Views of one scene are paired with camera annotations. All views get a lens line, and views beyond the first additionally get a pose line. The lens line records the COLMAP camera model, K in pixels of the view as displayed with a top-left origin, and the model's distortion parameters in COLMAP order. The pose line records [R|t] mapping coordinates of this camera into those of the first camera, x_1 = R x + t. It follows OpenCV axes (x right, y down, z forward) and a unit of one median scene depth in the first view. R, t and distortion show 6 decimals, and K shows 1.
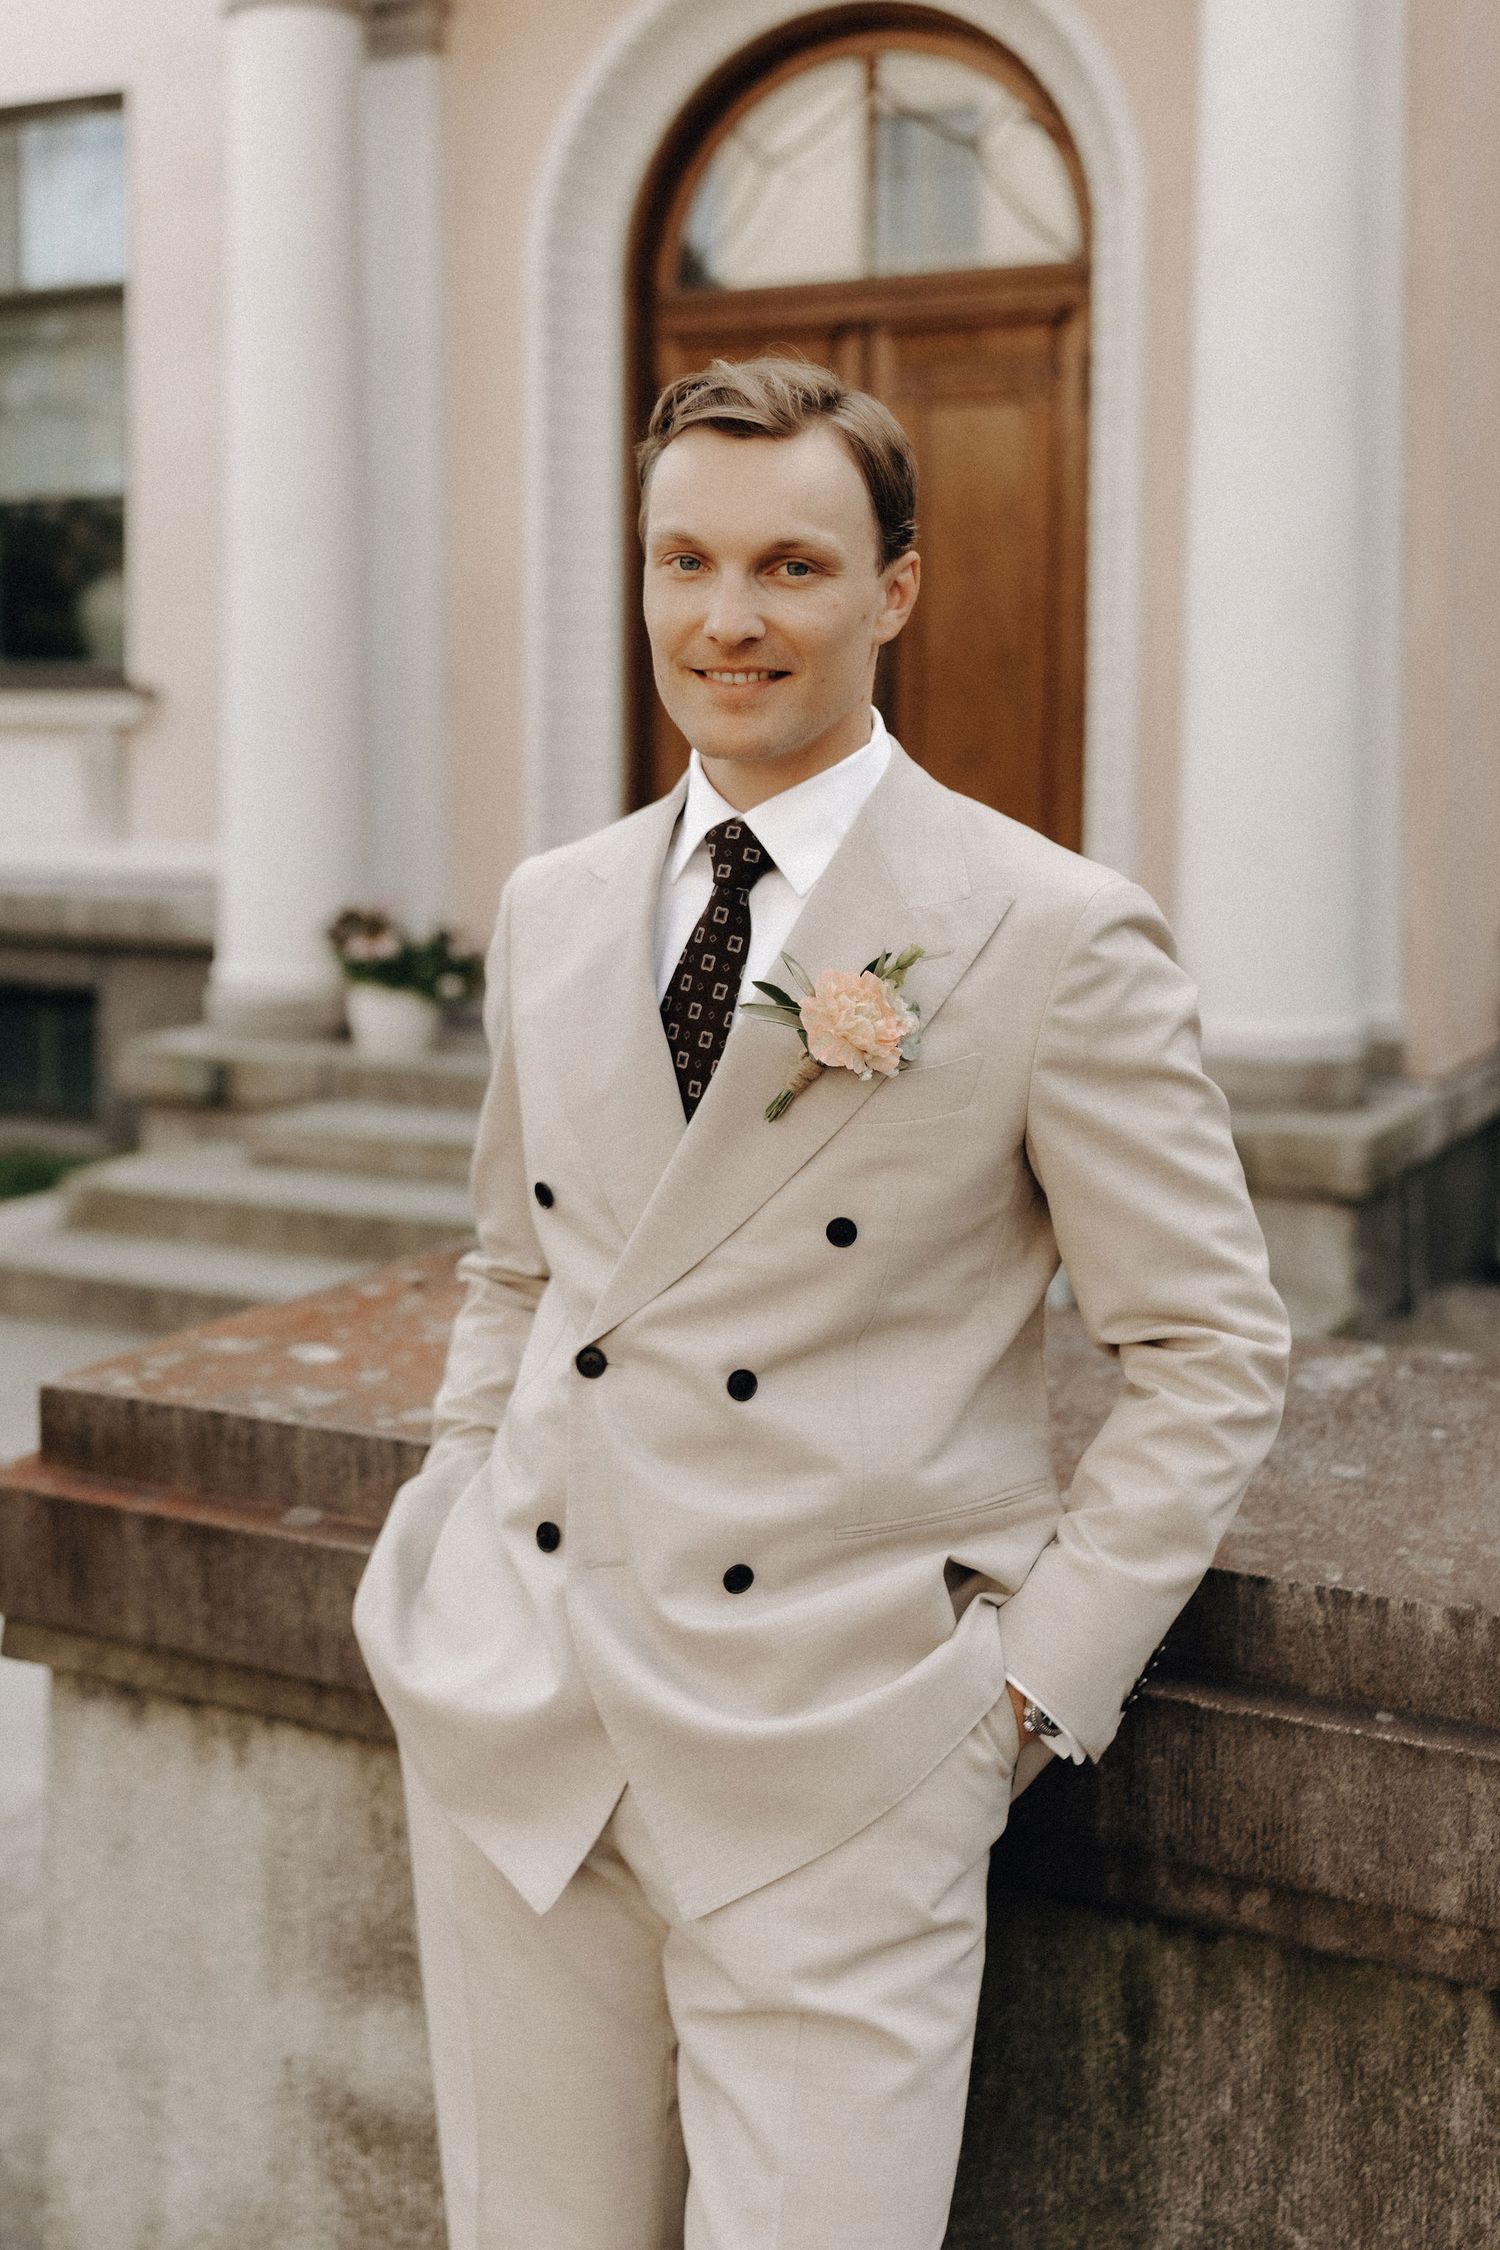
lens RADIAL K [[2597.0, 0, 913.9], [0, 2597.0, 904.5], [0, 0, 1]] dist [-0.014866, 0.147821]
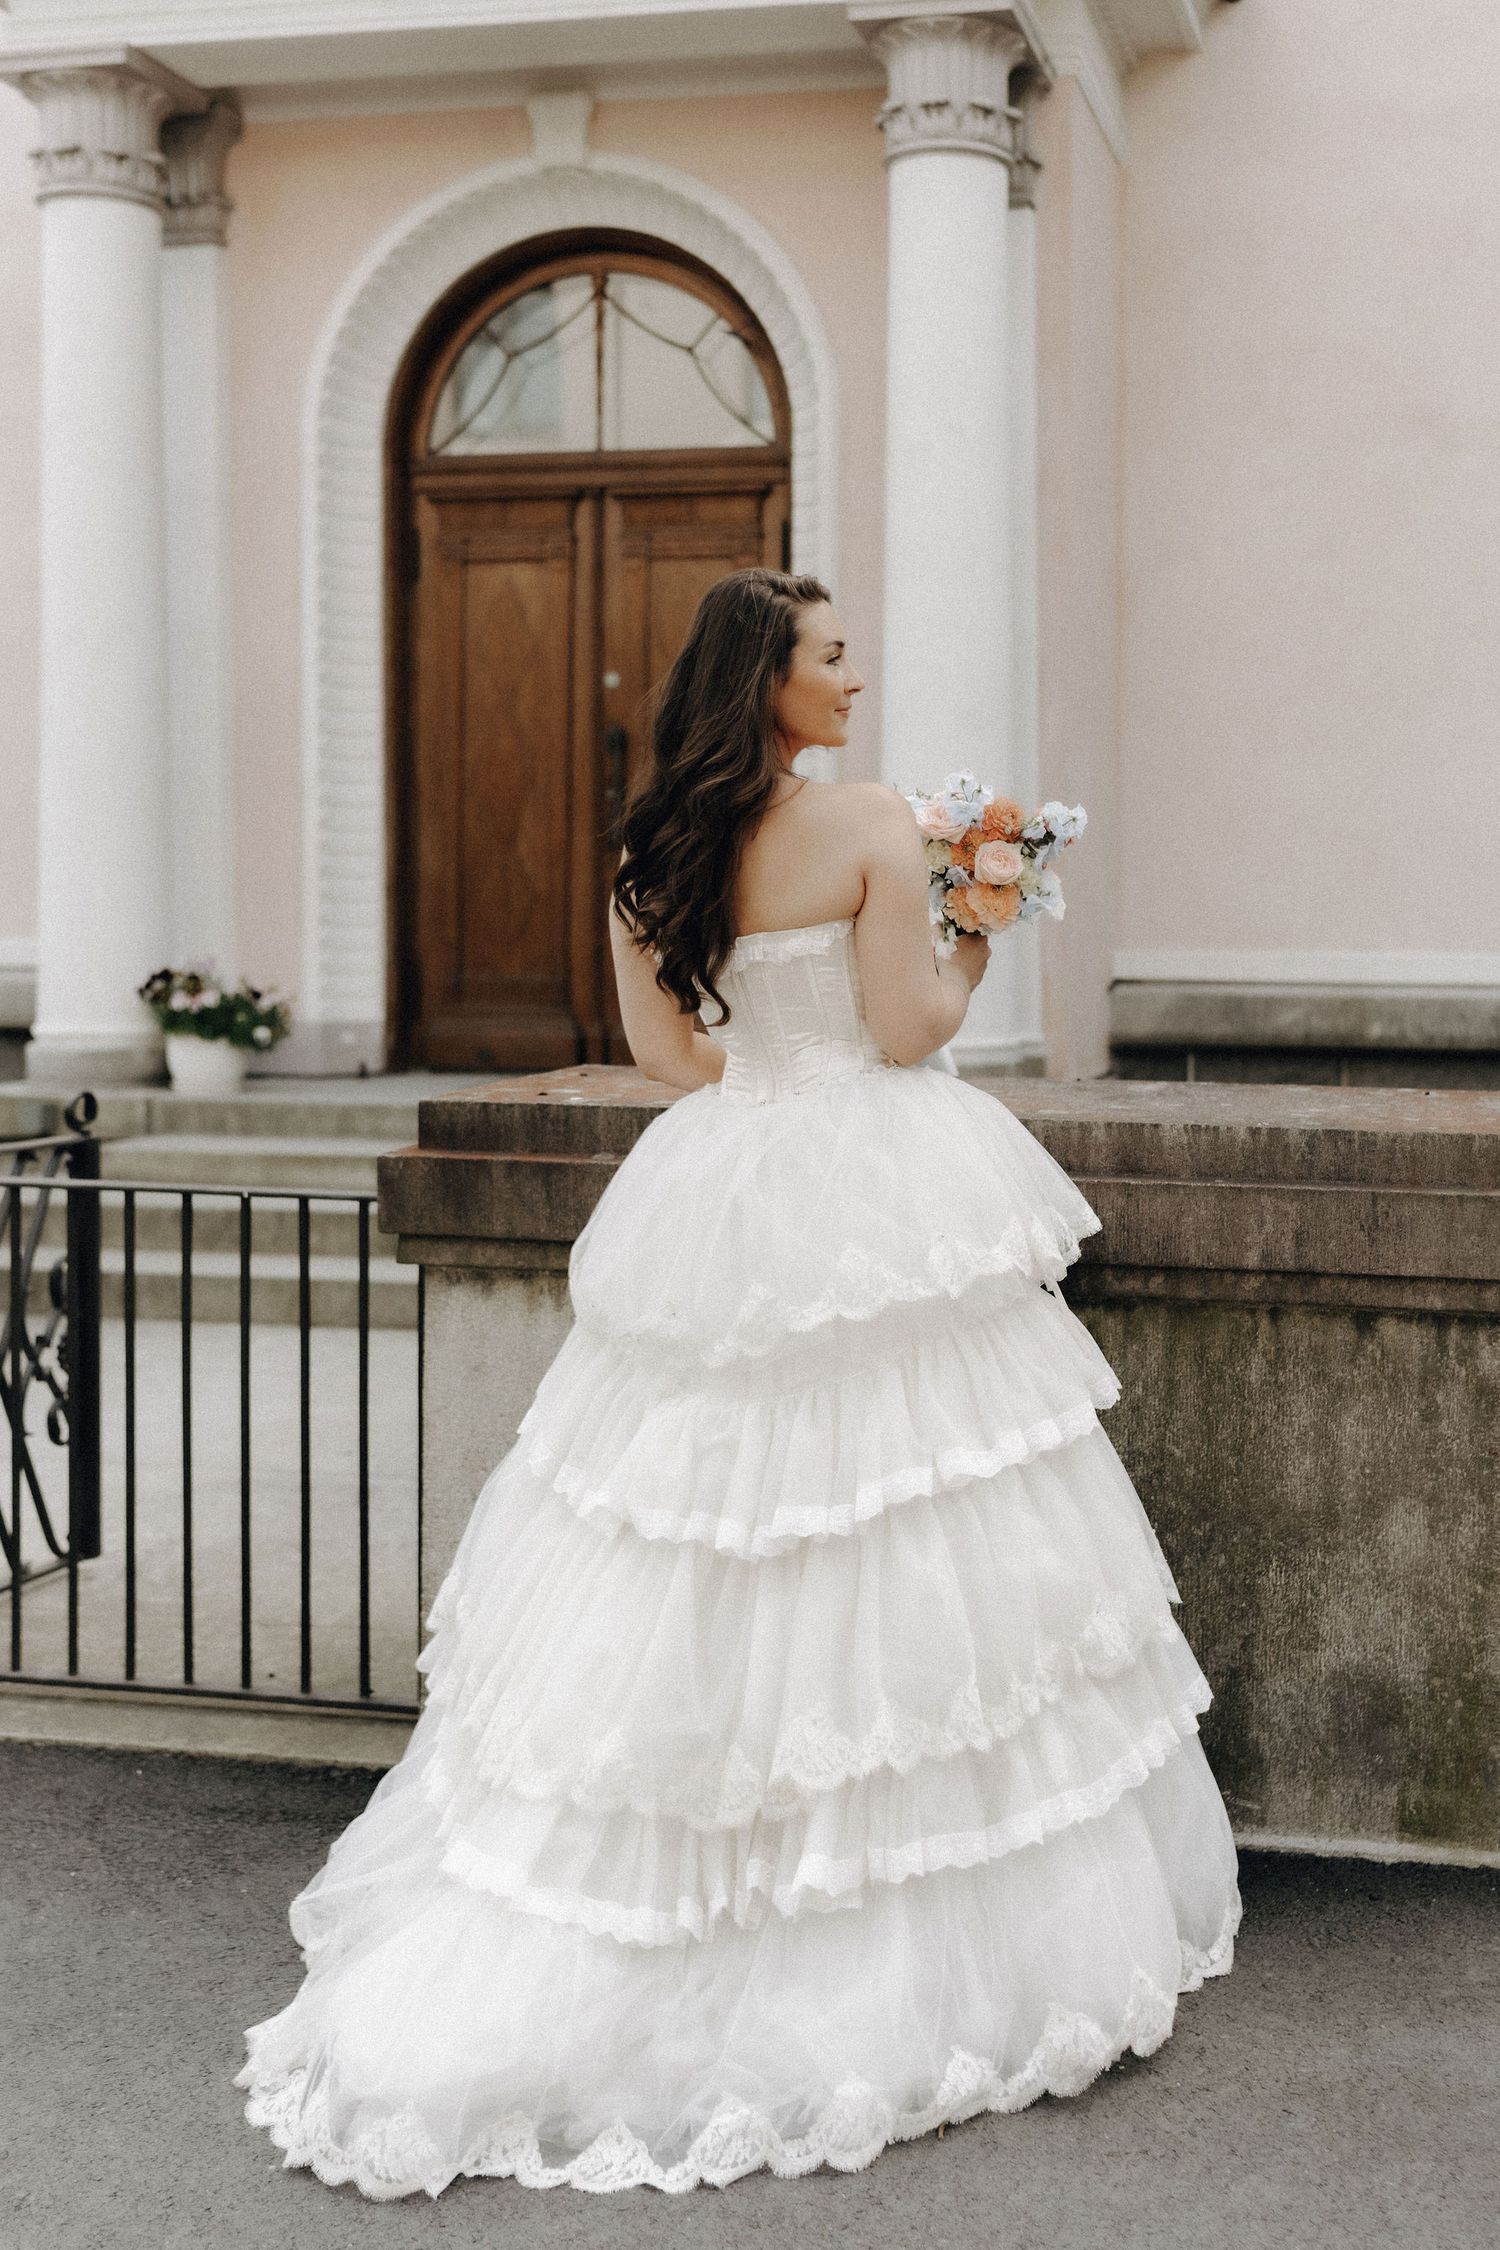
lens RADIAL K [[2495.6, 0, 1107.4], [0, 2495.6, 996.1], [0, 0, 1]] dist [0.004828, -0.001850]
pose [[0.967638, -0.013574, 0.251975, -0.317218], [0.019533, 0.999585, -0.021160, 0.162064], [-0.251584, 0.025397, 0.967502, -0.710331]]
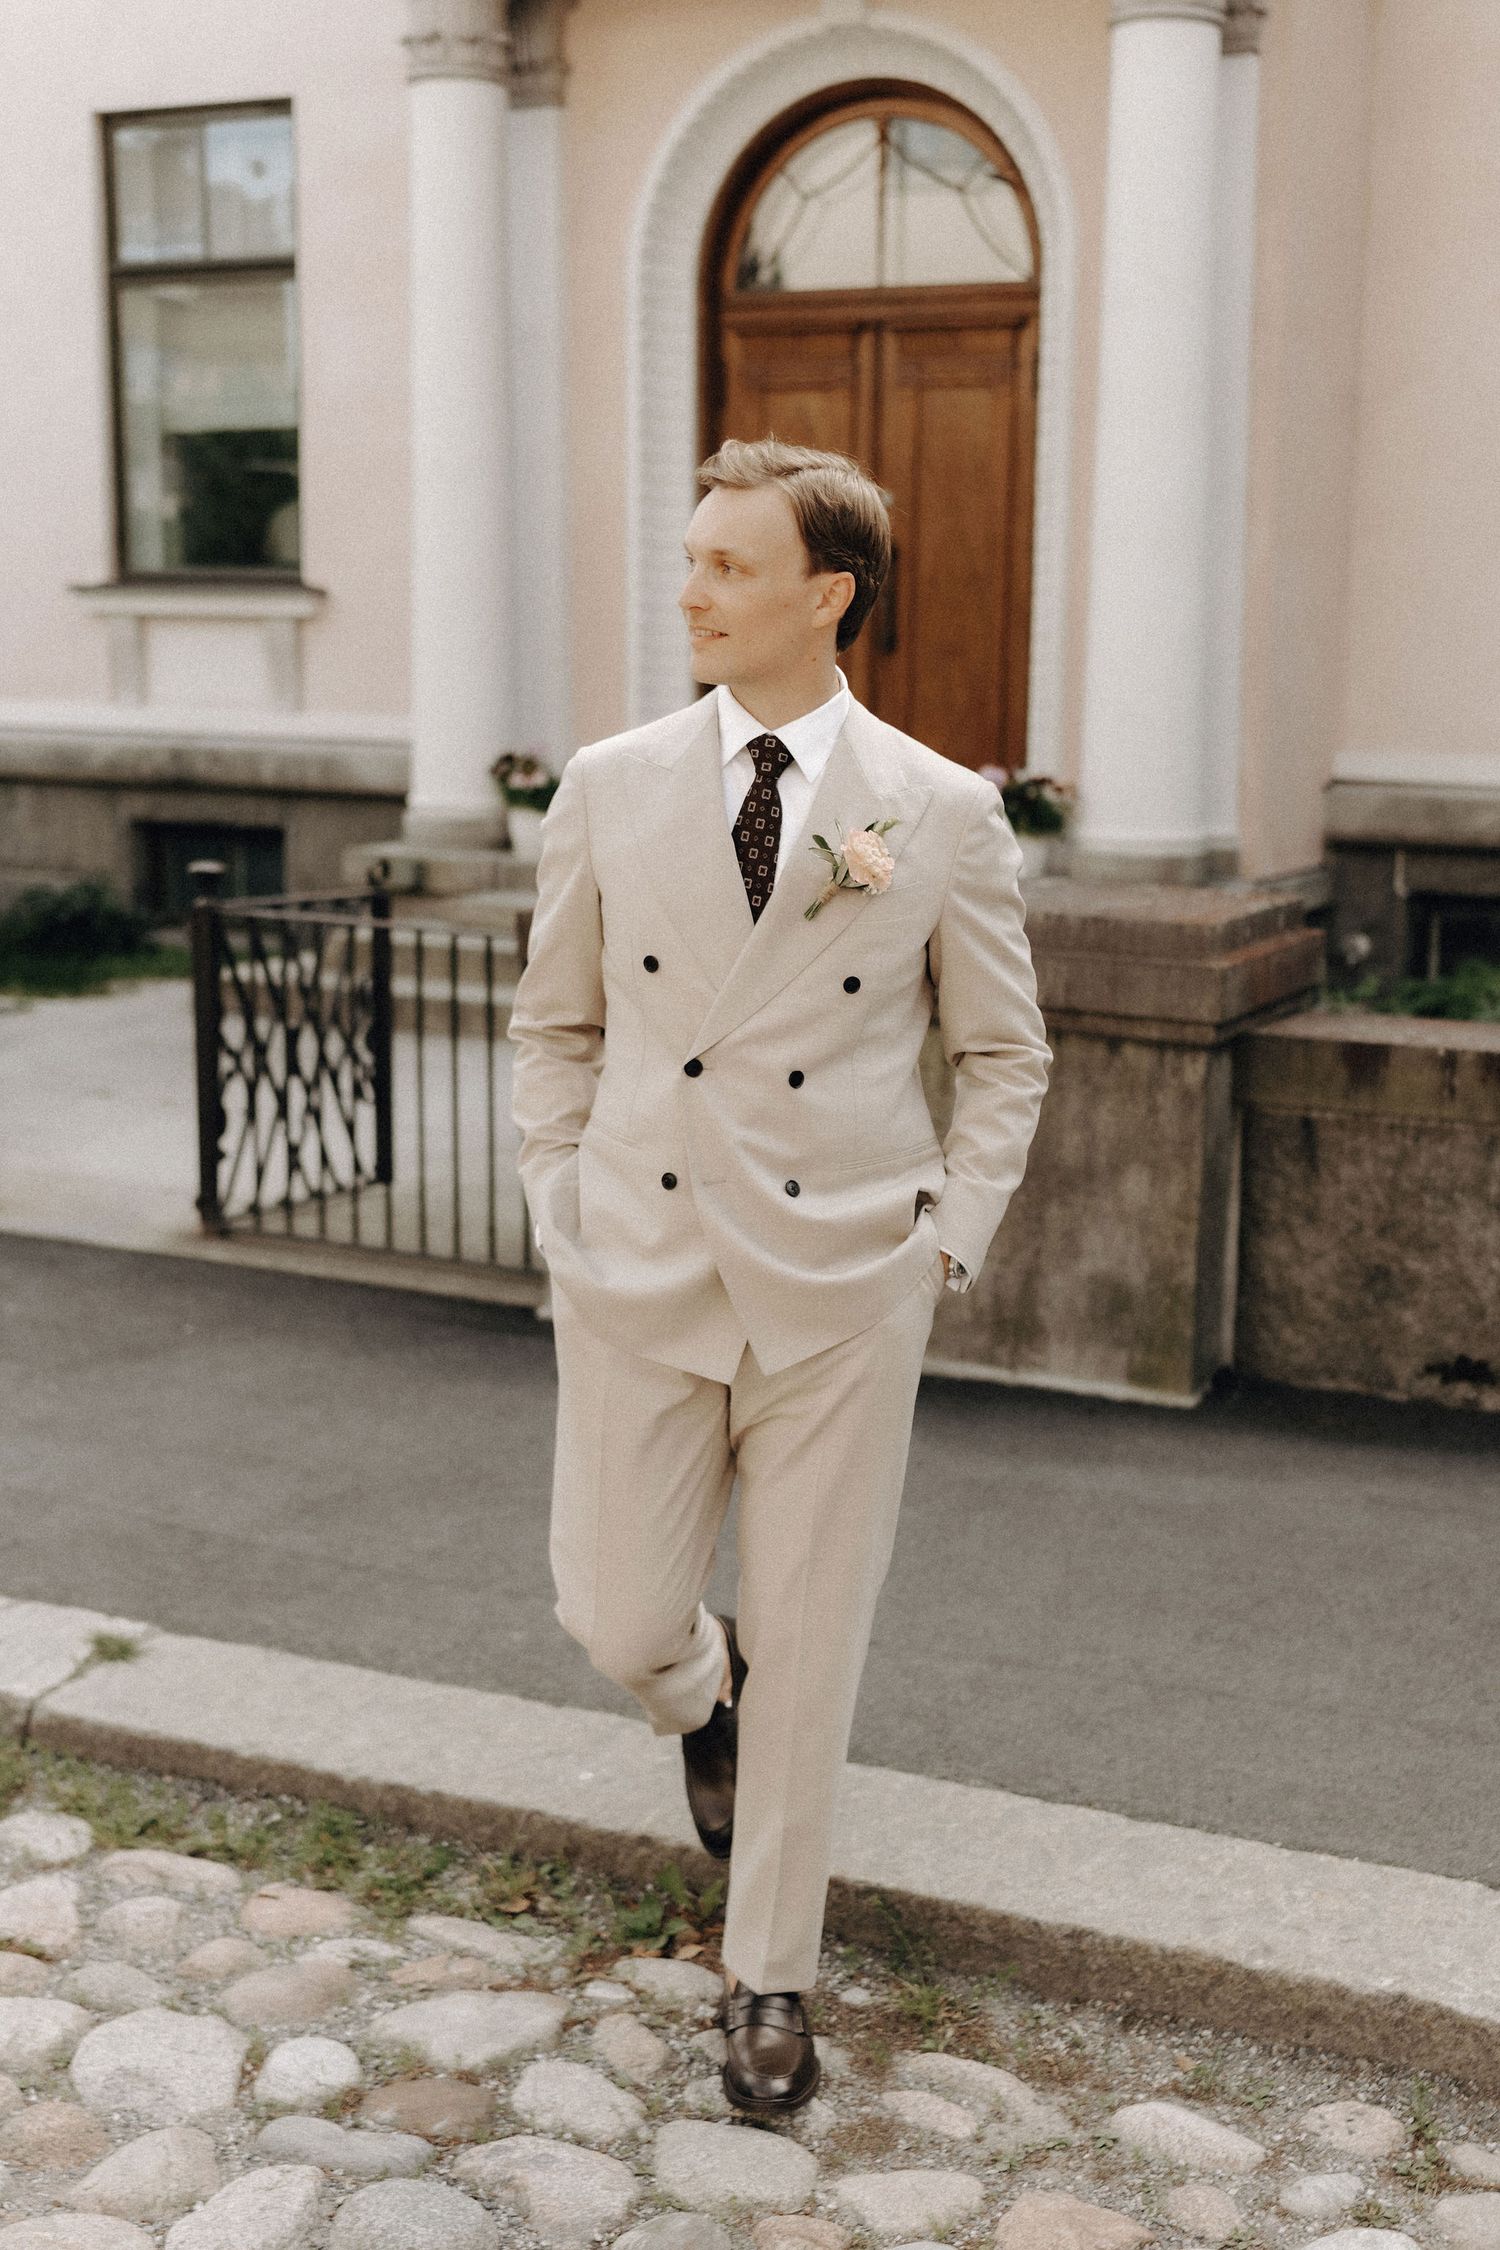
lens RADIAL K [[2753.1, 0, 907.4], [0, 2753.1, 1192.7], [0, 0, 1]] dist [0.017434, -0.017683]
pose [[0.999878, 0.011836, -0.010223, 0.062632], [-0.010373, 0.991075, 0.132901, 0.131125], [0.011704, -0.132779, 0.991077, -1.815958]]
